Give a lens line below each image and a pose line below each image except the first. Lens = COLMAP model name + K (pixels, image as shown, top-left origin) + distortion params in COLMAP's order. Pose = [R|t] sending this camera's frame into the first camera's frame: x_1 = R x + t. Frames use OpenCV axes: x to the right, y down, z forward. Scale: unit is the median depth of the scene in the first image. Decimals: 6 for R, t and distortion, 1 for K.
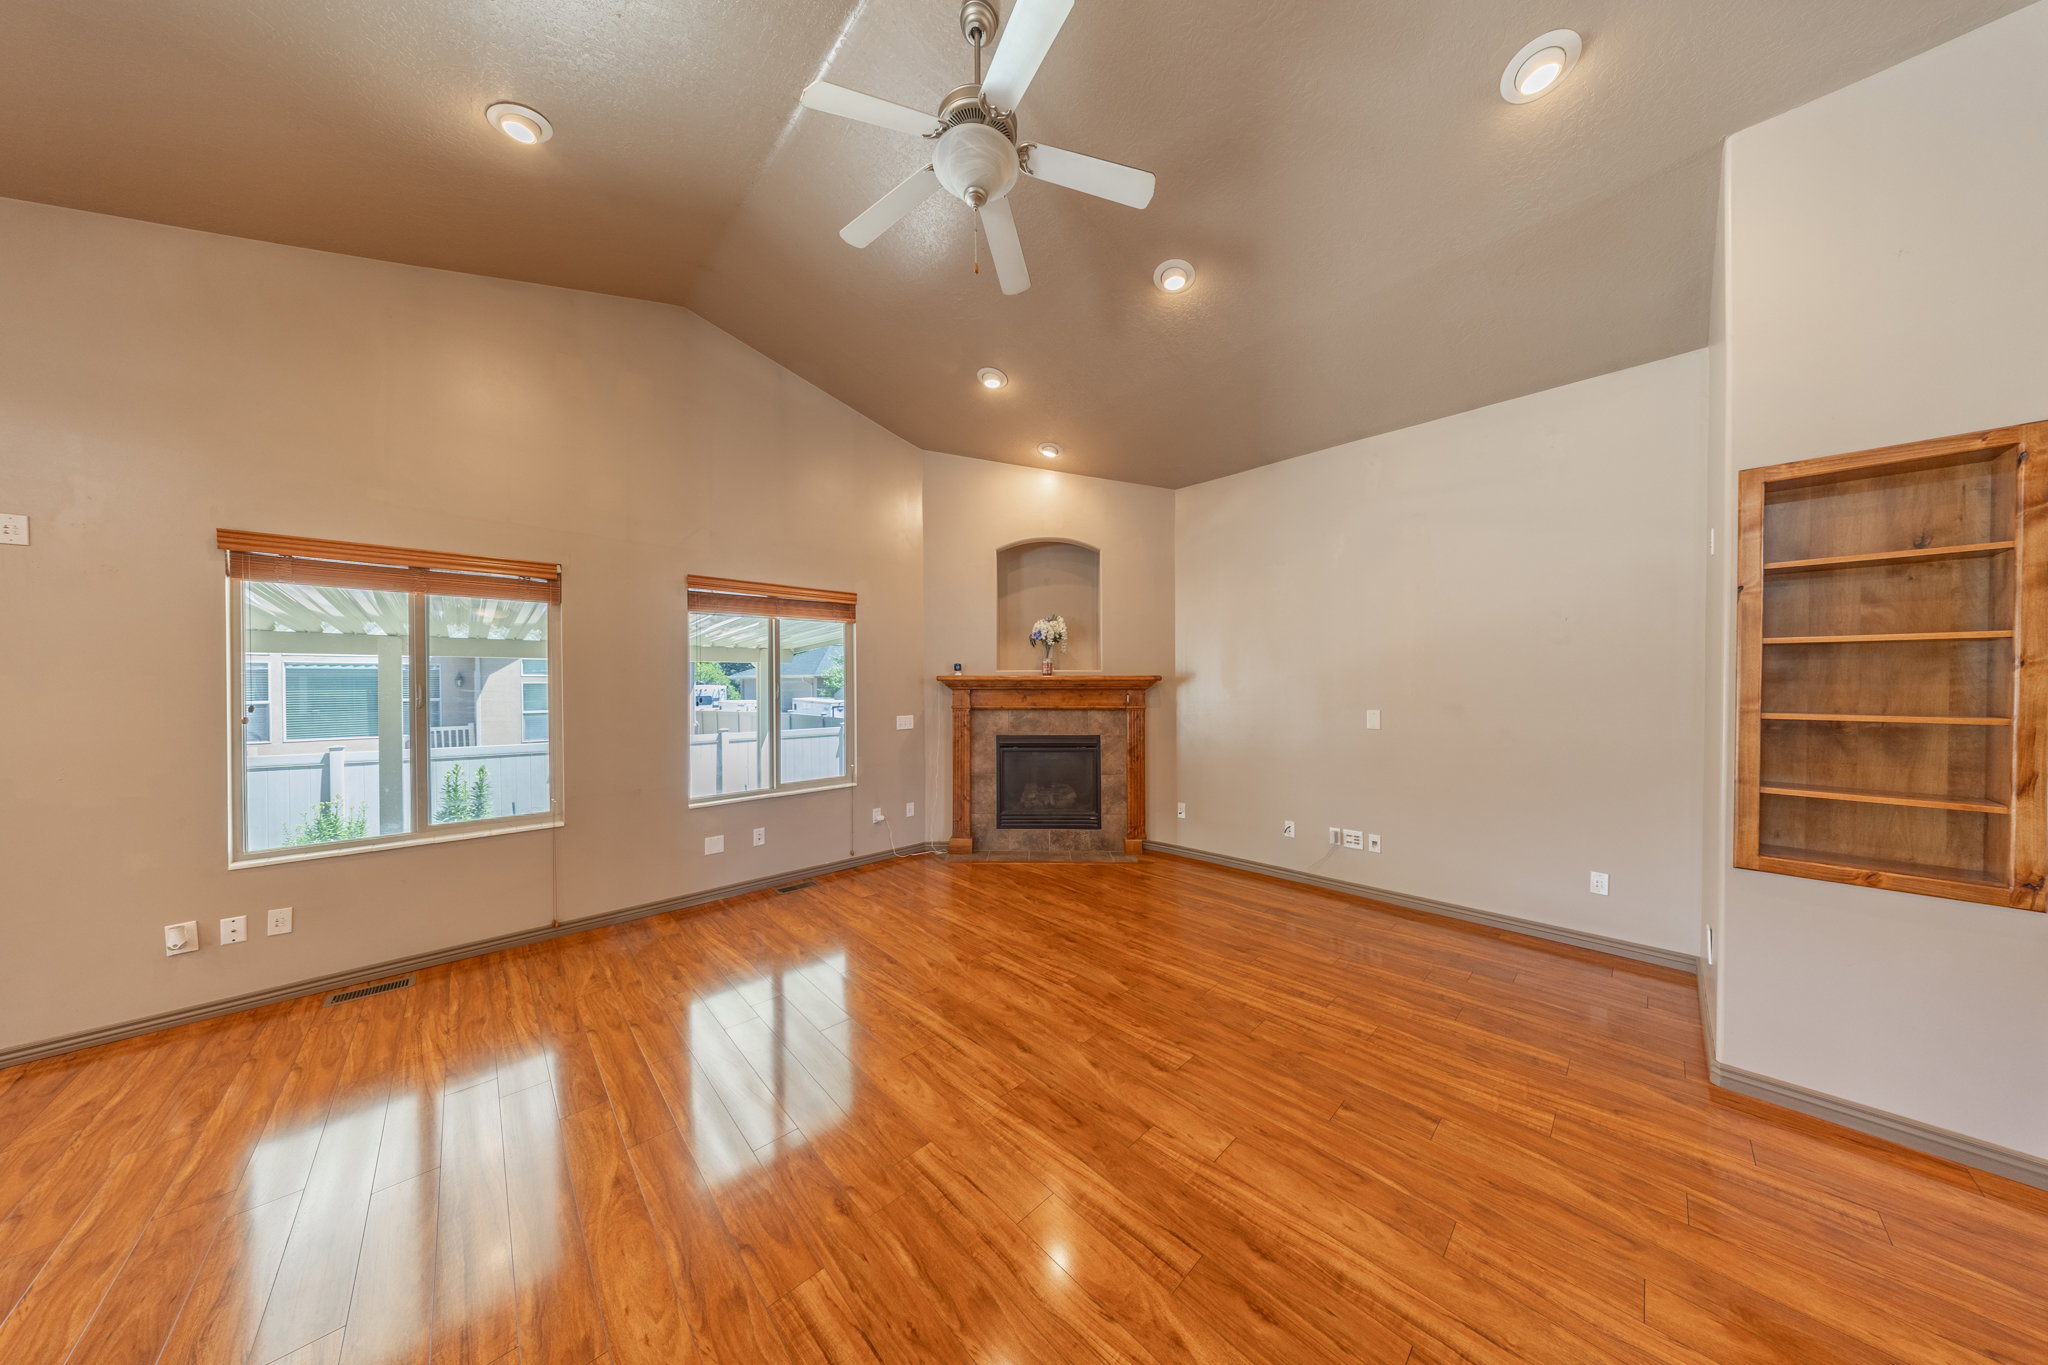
lens RADIAL K [[592.4, 0, 1011.8], [0, 592.4, 689.2], [0, 0, 1]] dist [0.004462, -0.000330]
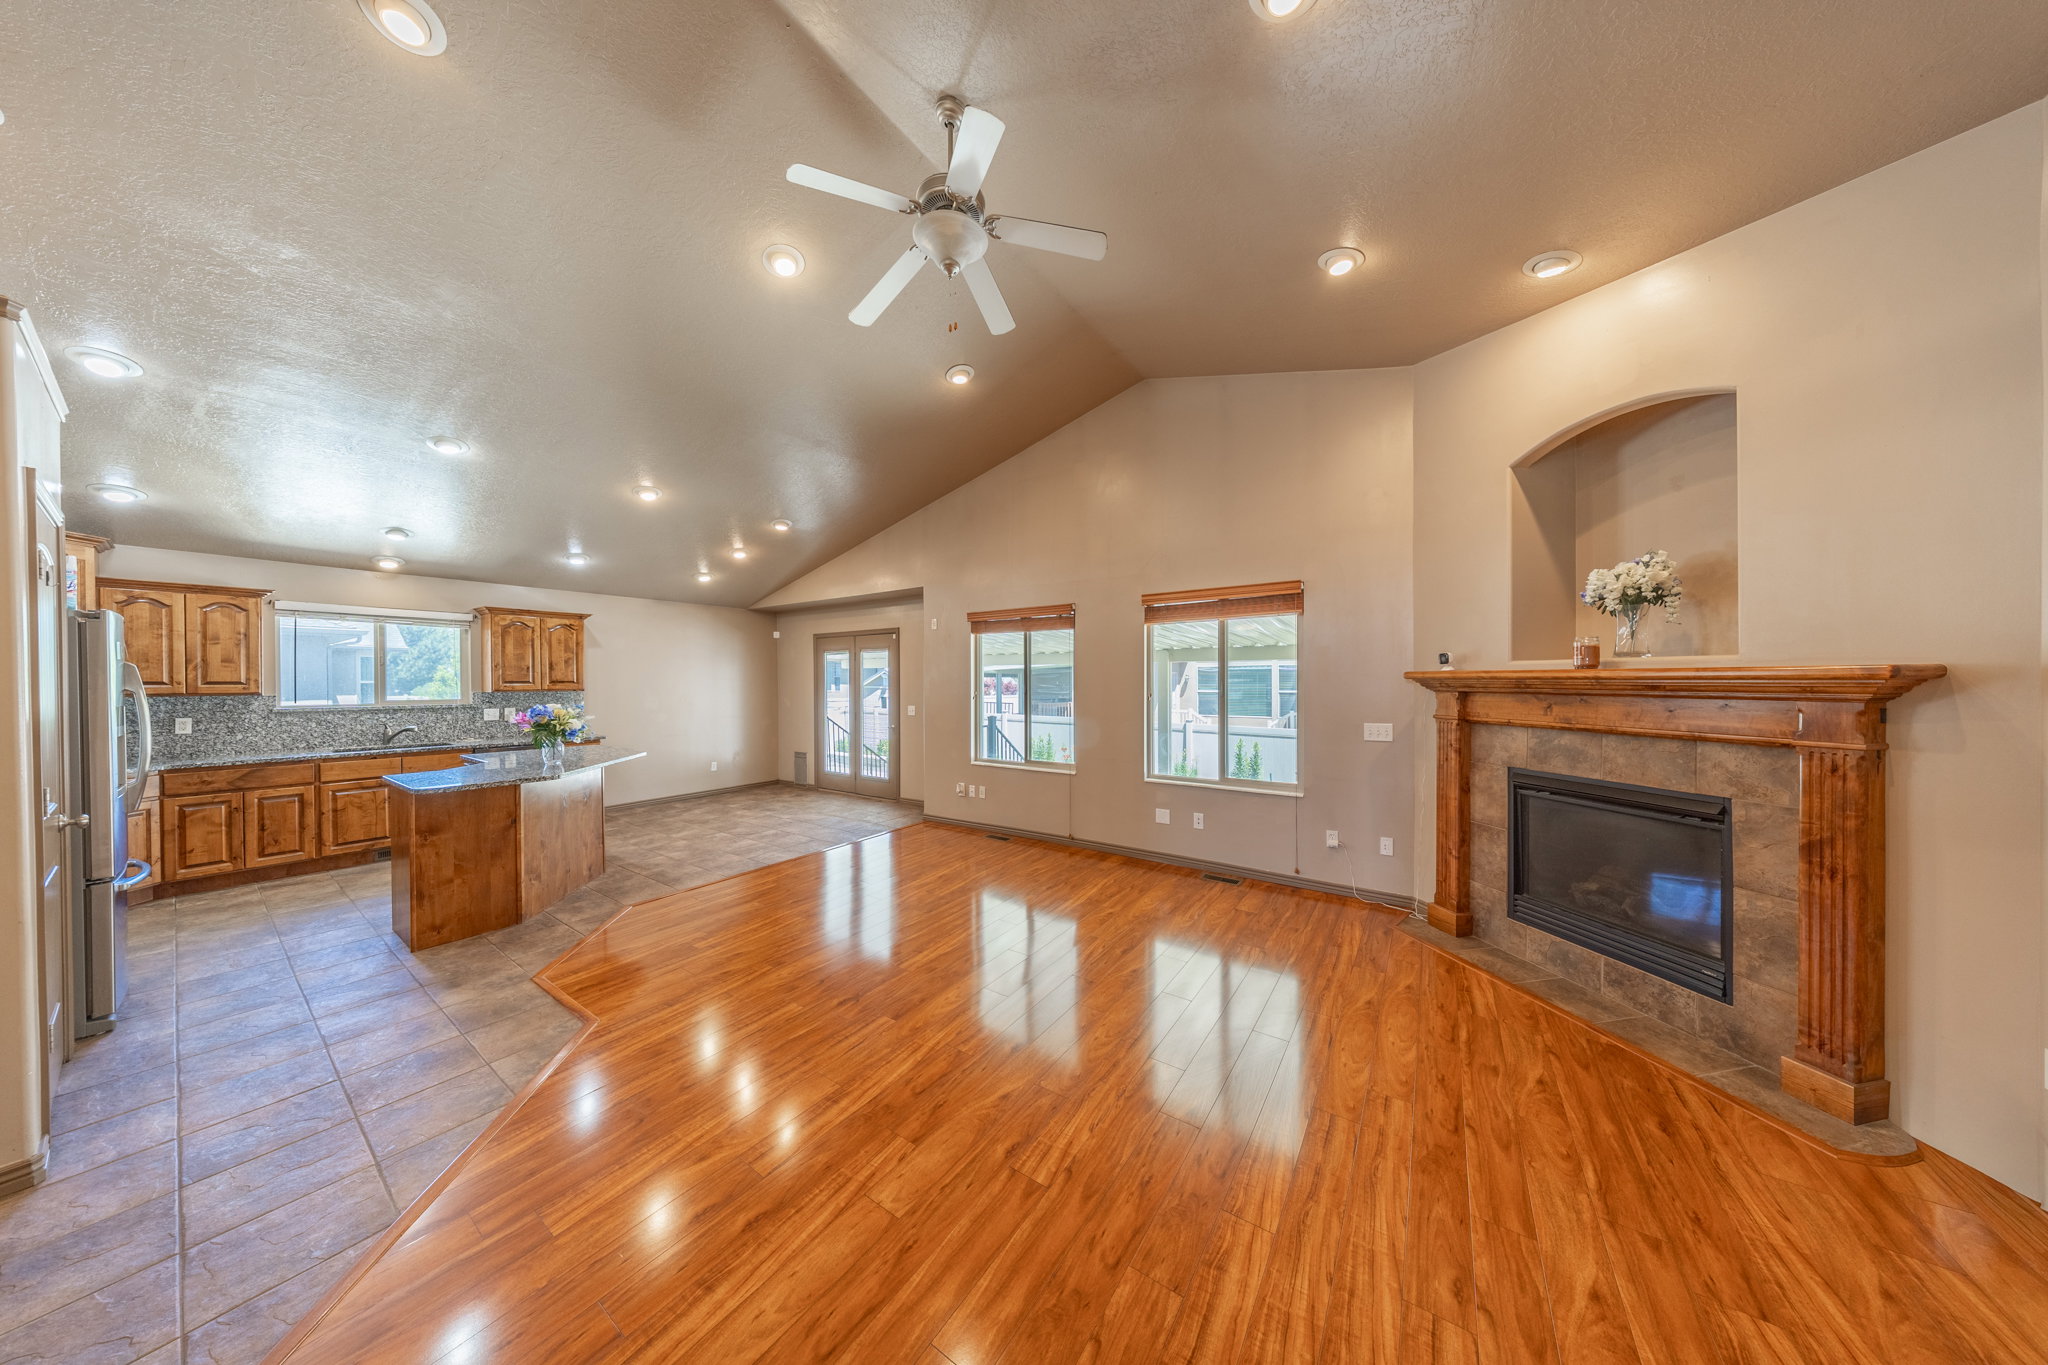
lens RADIAL K [[592.4, 0, 1032.9], [0, 592.4, 686.5], [0, 0, 1]] dist [0.004462, -0.000330]
pose [[0.229528, 0.013677, -0.973206, 0.588508], [-0.011190, 0.999872, 0.011412, -0.009421], [0.973238, 0.008271, 0.229651, 0.467418]]
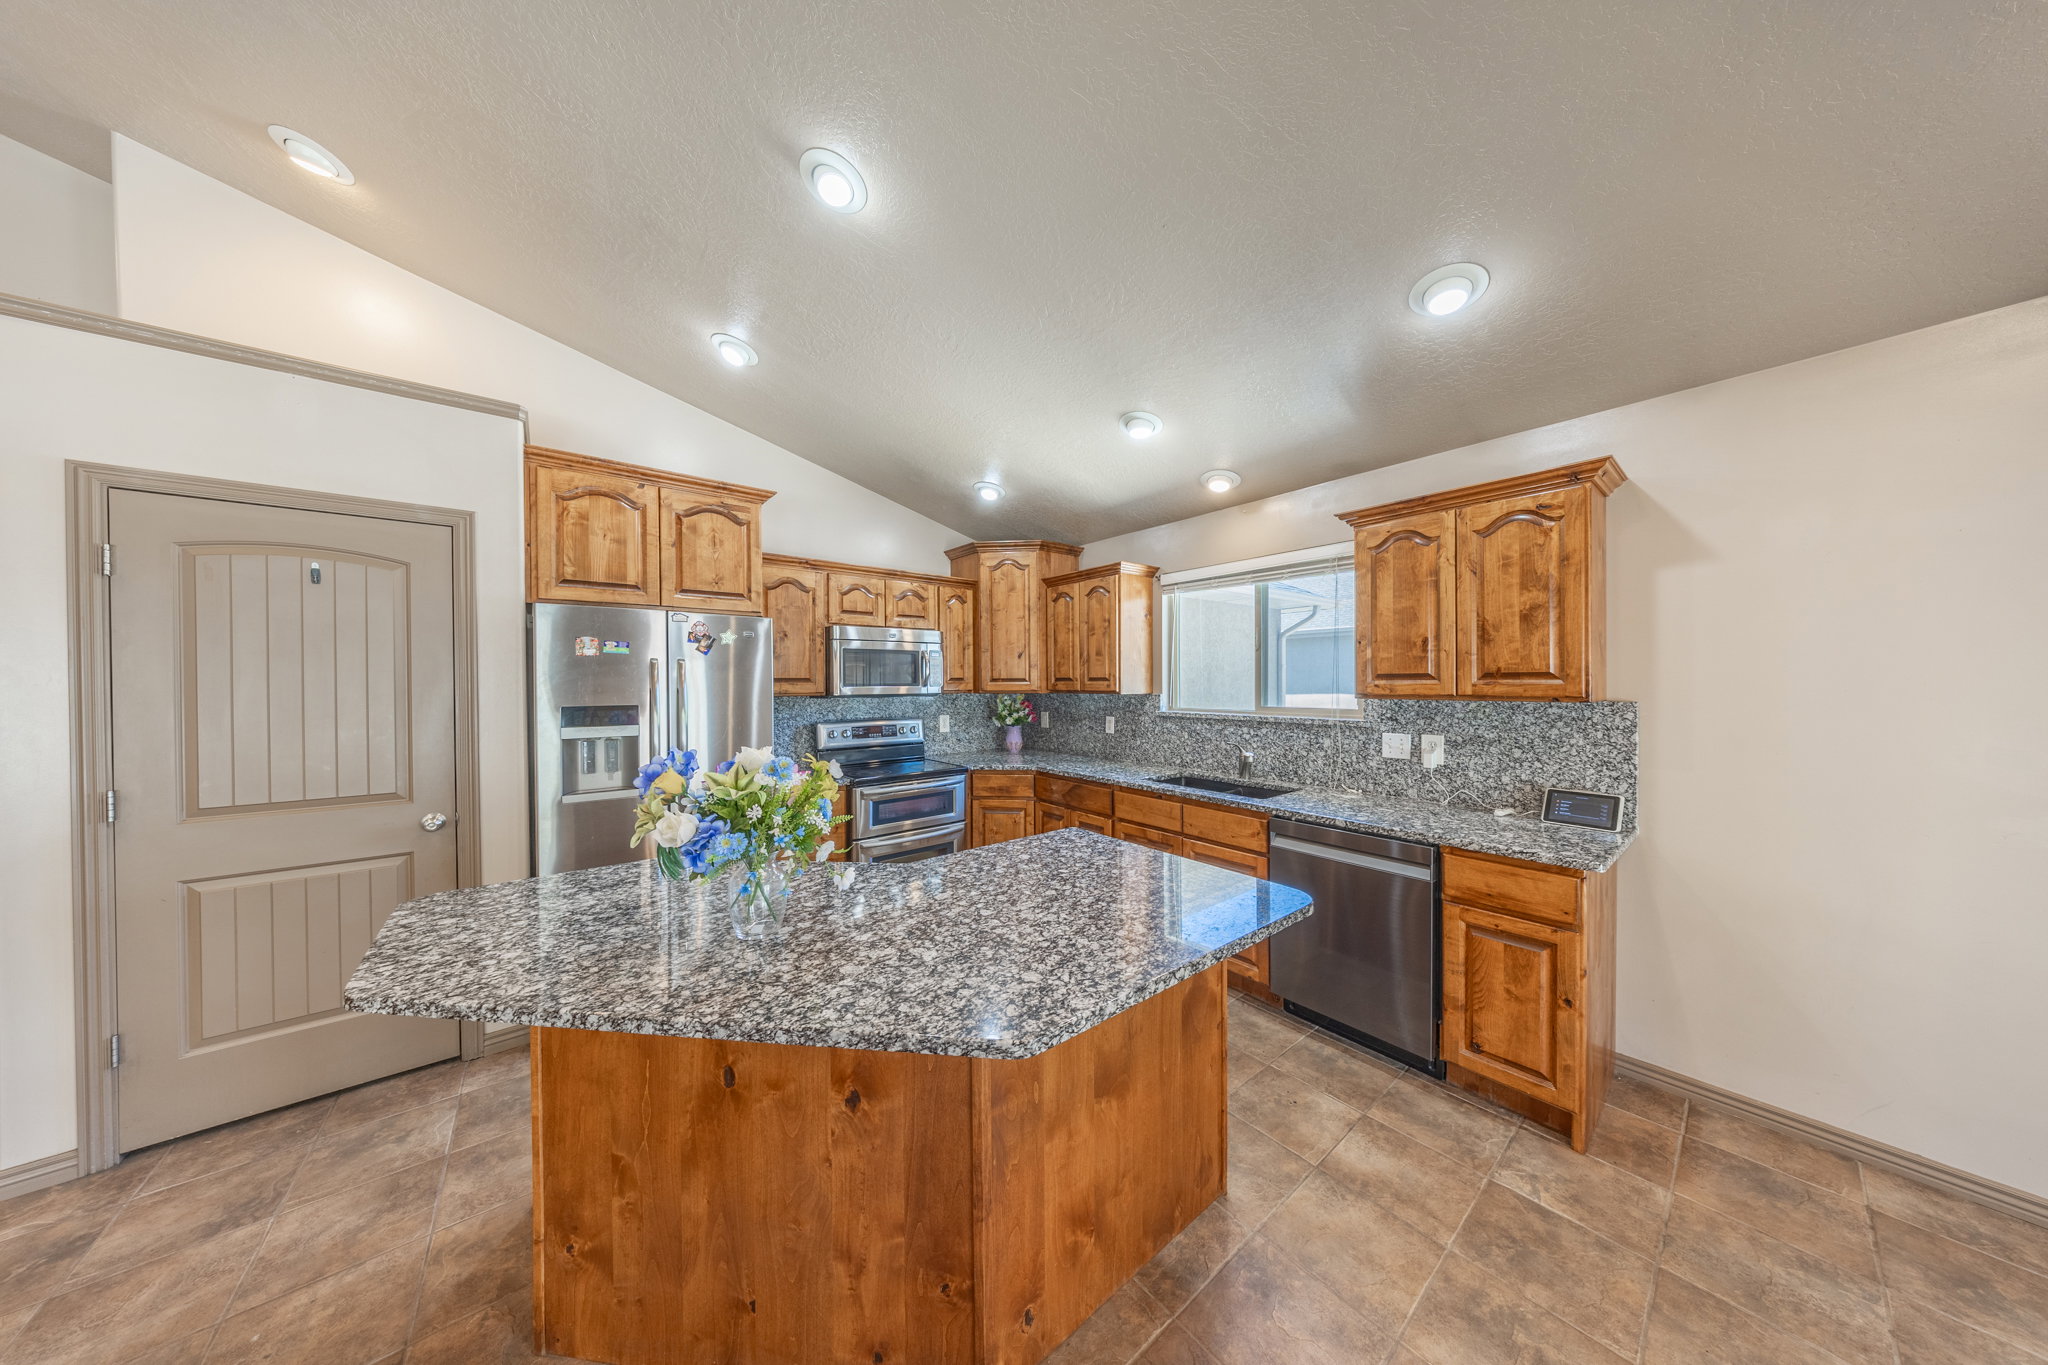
lens RADIAL K [[592.4, 0, 1024.0], [0, 592.4, 689.6], [0, 0, 1]] dist [0.004462, -0.000330]
pose [[-0.997916, 0.009627, 0.063803, -0.746869], [0.011305, 0.999599, 0.025978, 0.003520], [-0.063527, 0.026645, -0.997624, 0.217579]]
